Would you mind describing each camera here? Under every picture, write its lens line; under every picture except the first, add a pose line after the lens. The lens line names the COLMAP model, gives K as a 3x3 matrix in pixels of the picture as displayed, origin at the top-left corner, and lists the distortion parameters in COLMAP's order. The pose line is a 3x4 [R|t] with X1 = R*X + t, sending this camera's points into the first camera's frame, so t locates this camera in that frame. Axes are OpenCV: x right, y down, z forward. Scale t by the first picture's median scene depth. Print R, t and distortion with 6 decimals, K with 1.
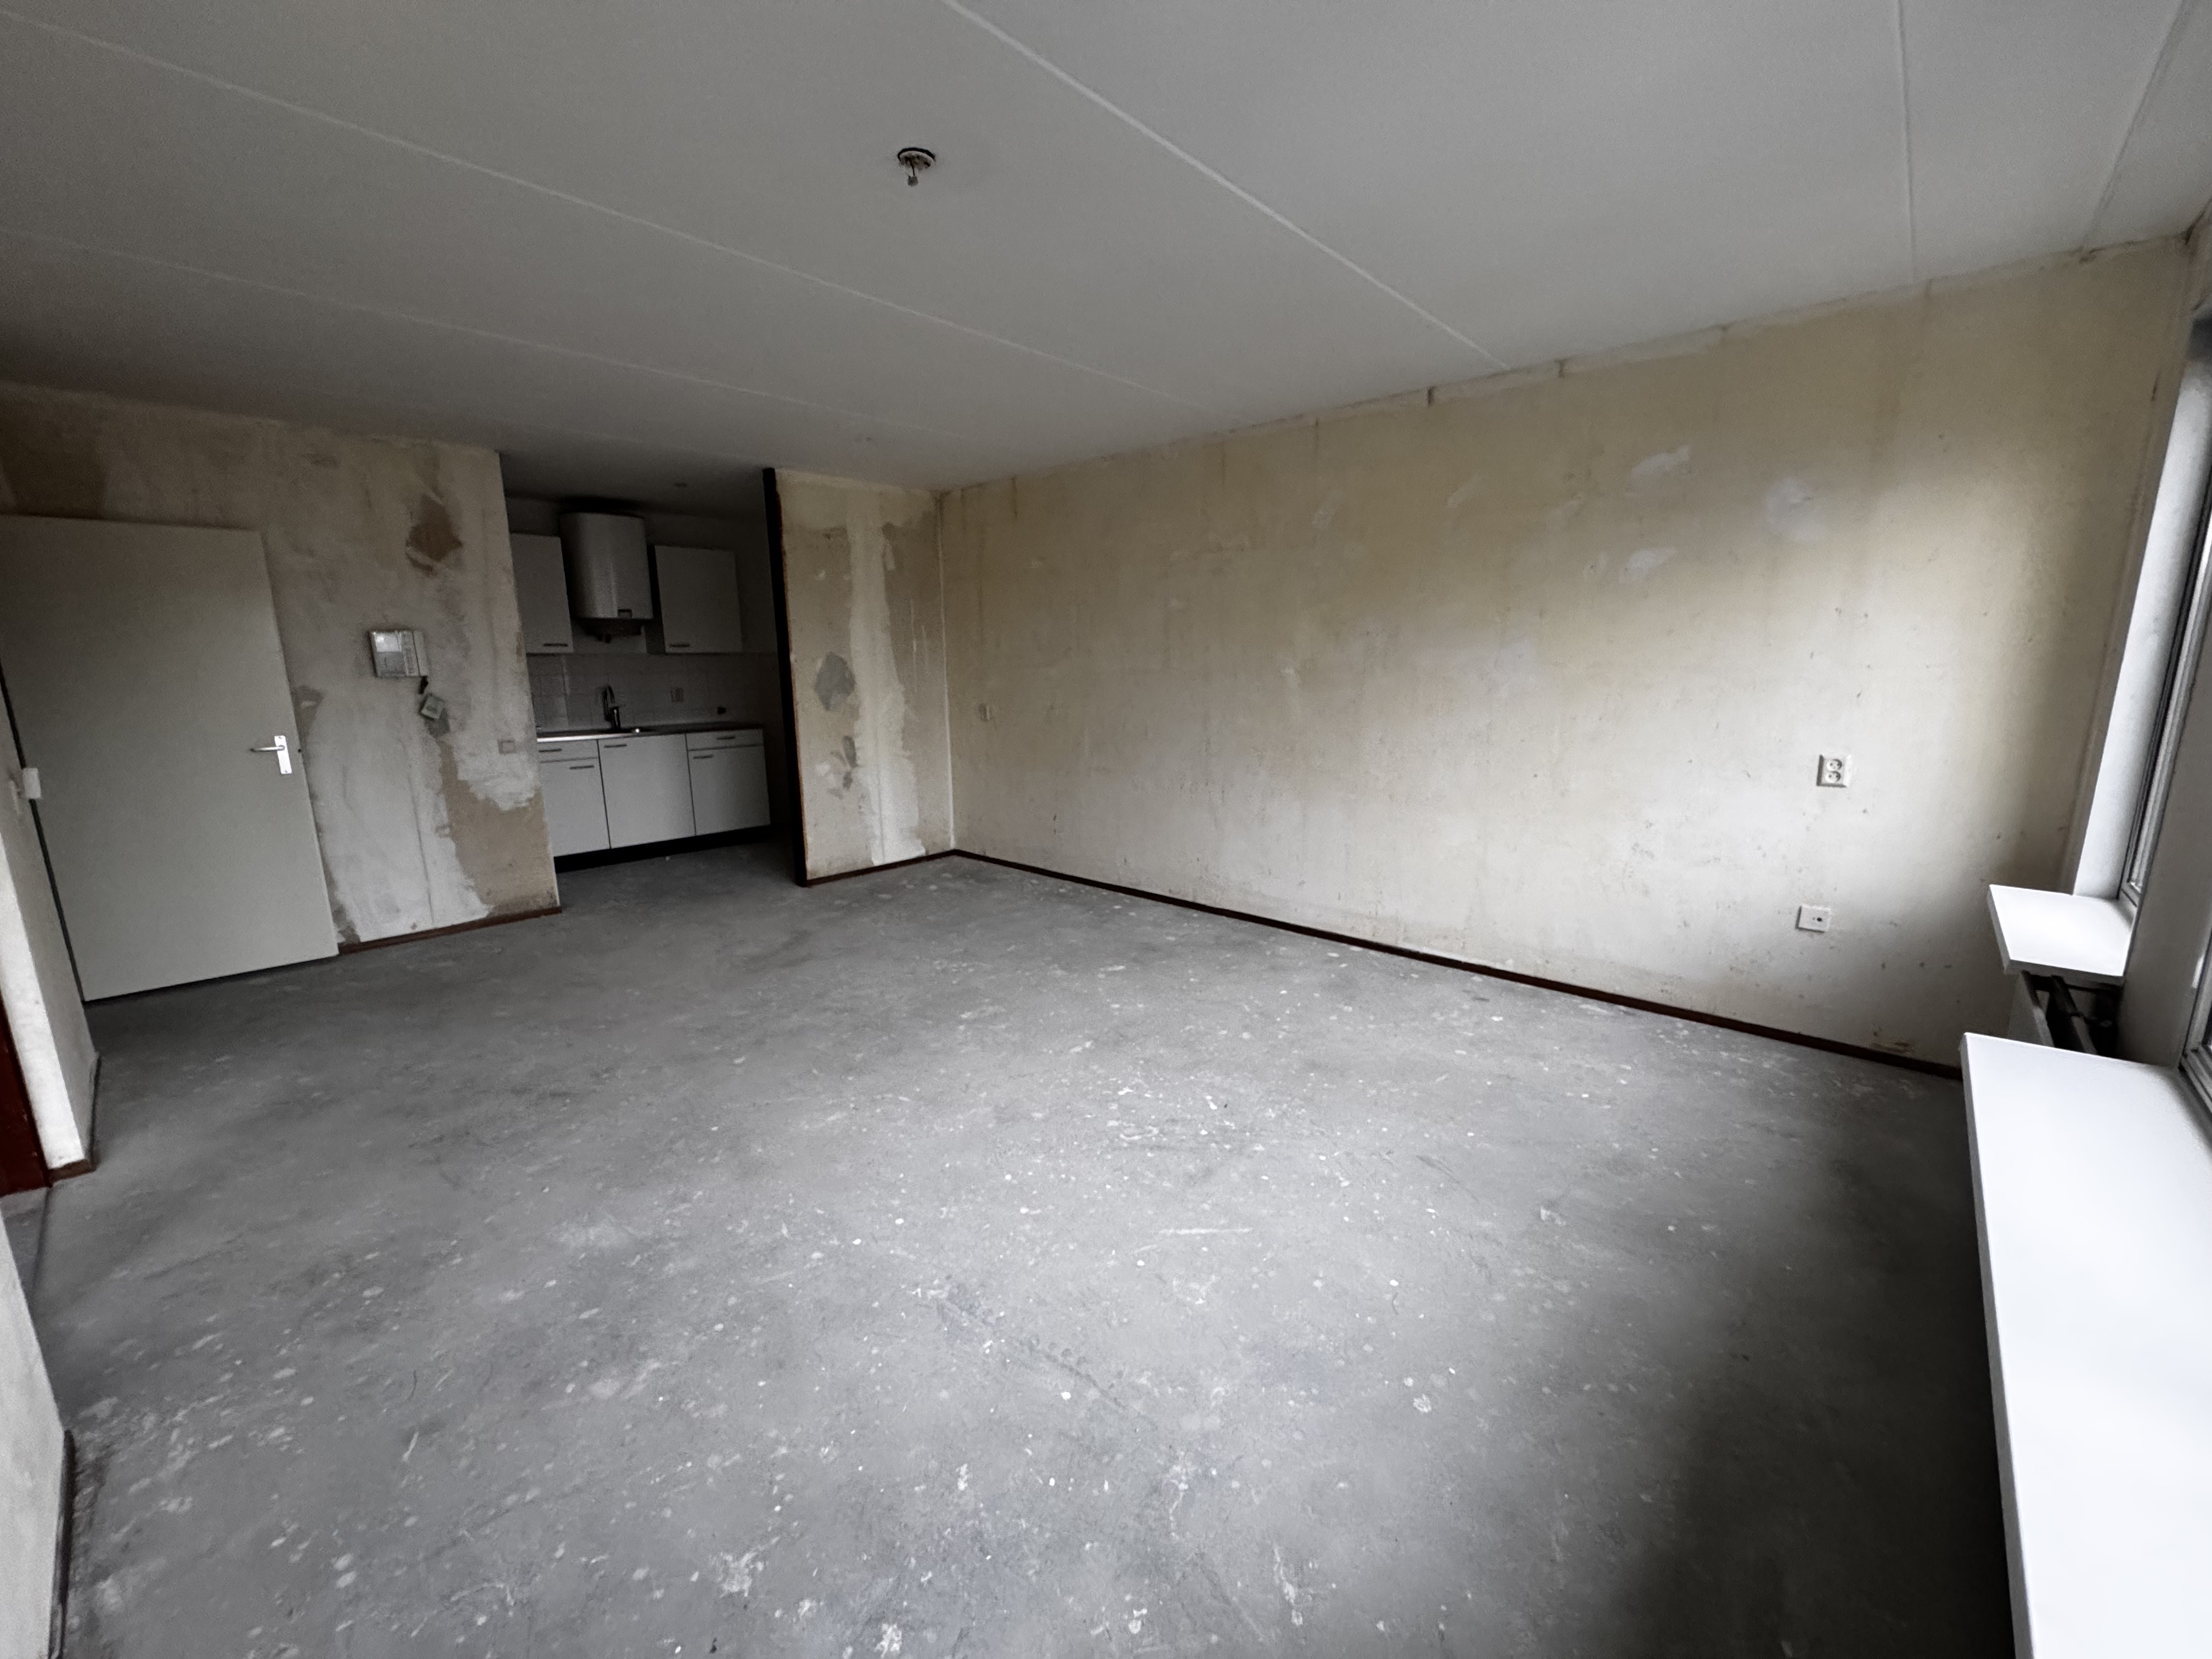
lens RADIAL K [[885.1, 0, 1100.5], [0, 885.1, 828.4], [0, 0, 1]] dist [-0.003969, -0.000468]
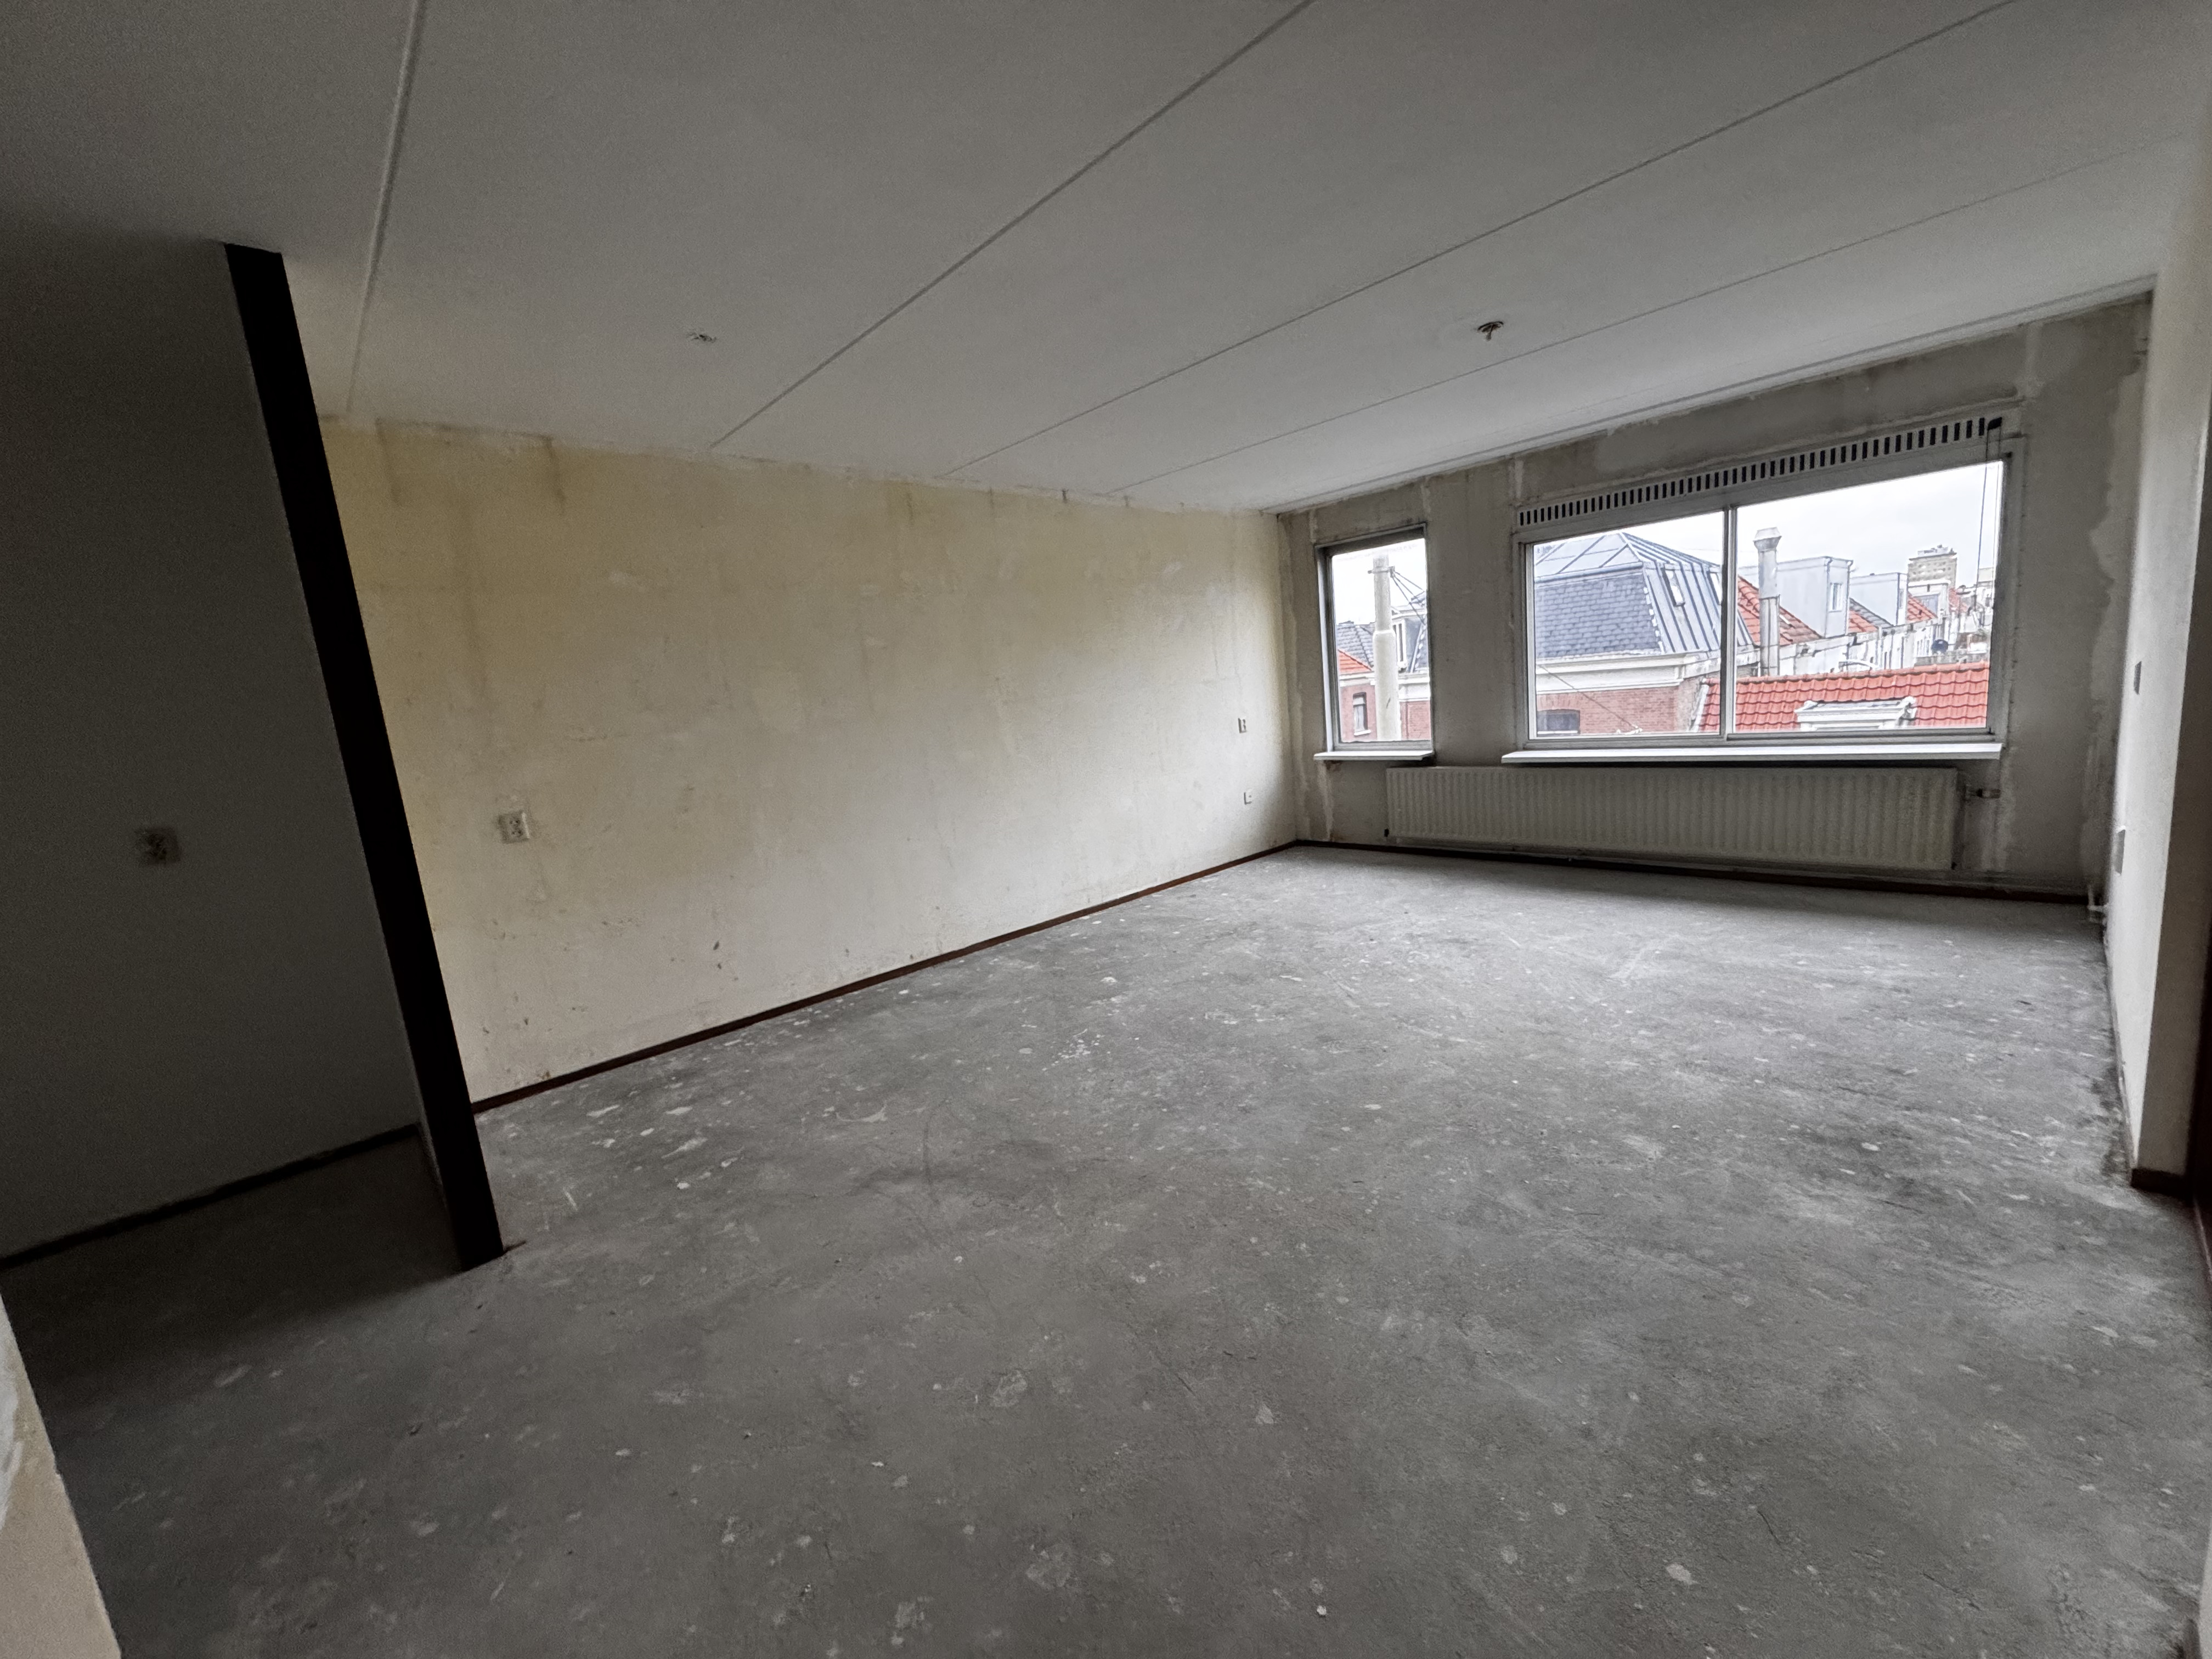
lens RADIAL K [[885.1, 0, 1103.0], [0, 885.1, 834.9], [0, 0, 1]] dist [-0.003969, -0.000468]
pose [[0.070449, -0.158484, 0.984845, -0.876658], [0.281993, 0.950190, 0.132736, -0.126948], [-0.956826, 0.268369, 0.111631, 0.769198]]
